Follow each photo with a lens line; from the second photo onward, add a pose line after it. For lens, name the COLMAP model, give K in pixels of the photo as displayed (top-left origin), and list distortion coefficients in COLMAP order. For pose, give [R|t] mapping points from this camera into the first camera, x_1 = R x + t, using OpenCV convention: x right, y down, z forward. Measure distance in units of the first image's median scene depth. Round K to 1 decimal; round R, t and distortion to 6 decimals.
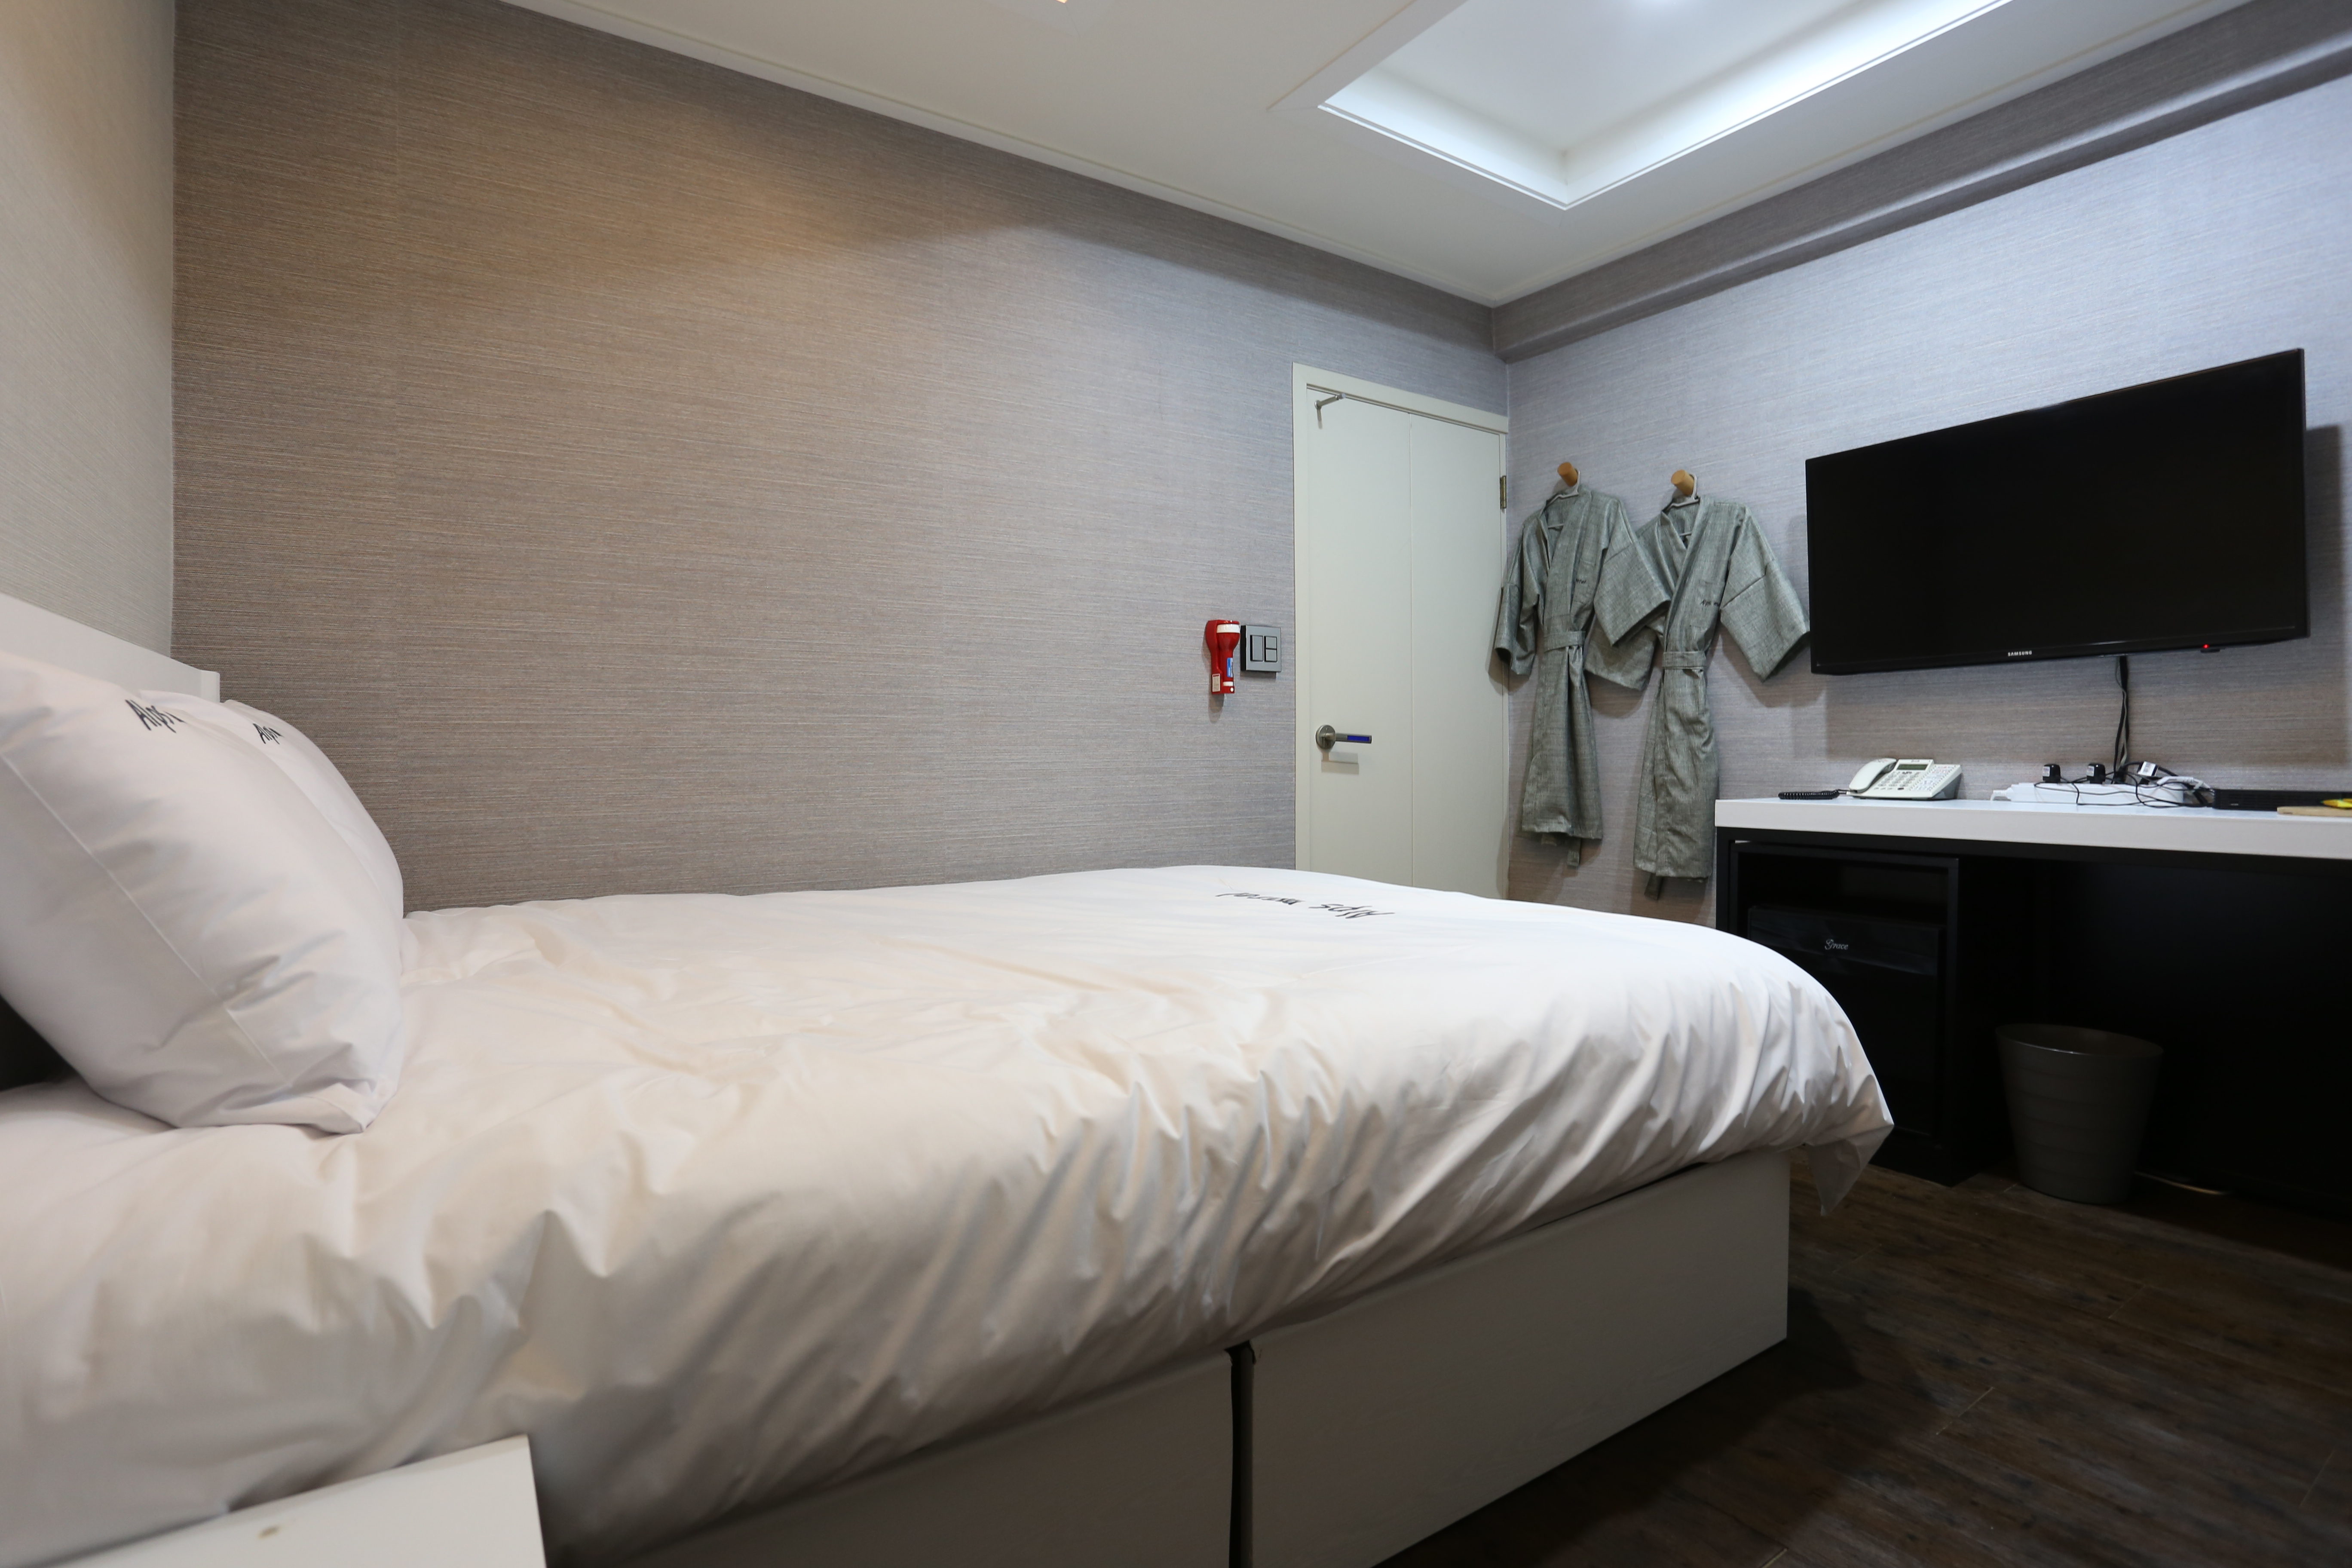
lens RADIAL K [[1136.2, 0, 1164.8], [0, 1136.2, 770.6], [0, 0, 1]] dist [-0.084872, 0.042950]
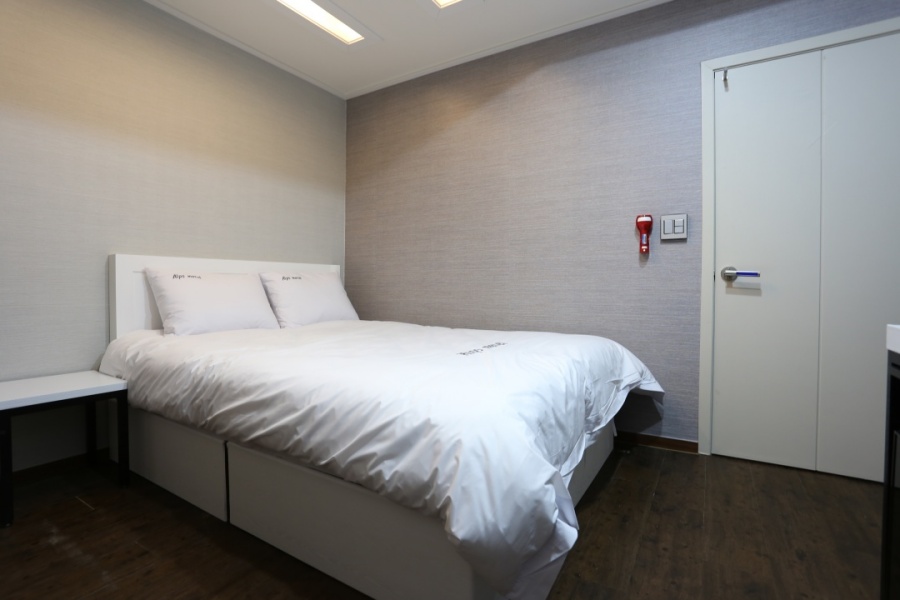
lens RADIAL K [[434.8, 0, 445.7], [0, 434.8, 294.9], [0, 0, 1]] dist [-0.084872, 0.042950]
pose [[0.419910, 0.023678, -0.907257, 0.840346], [-0.015621, 0.999700, 0.018860, -0.004257], [0.907431, 0.006253, 0.420154, 0.546586]]
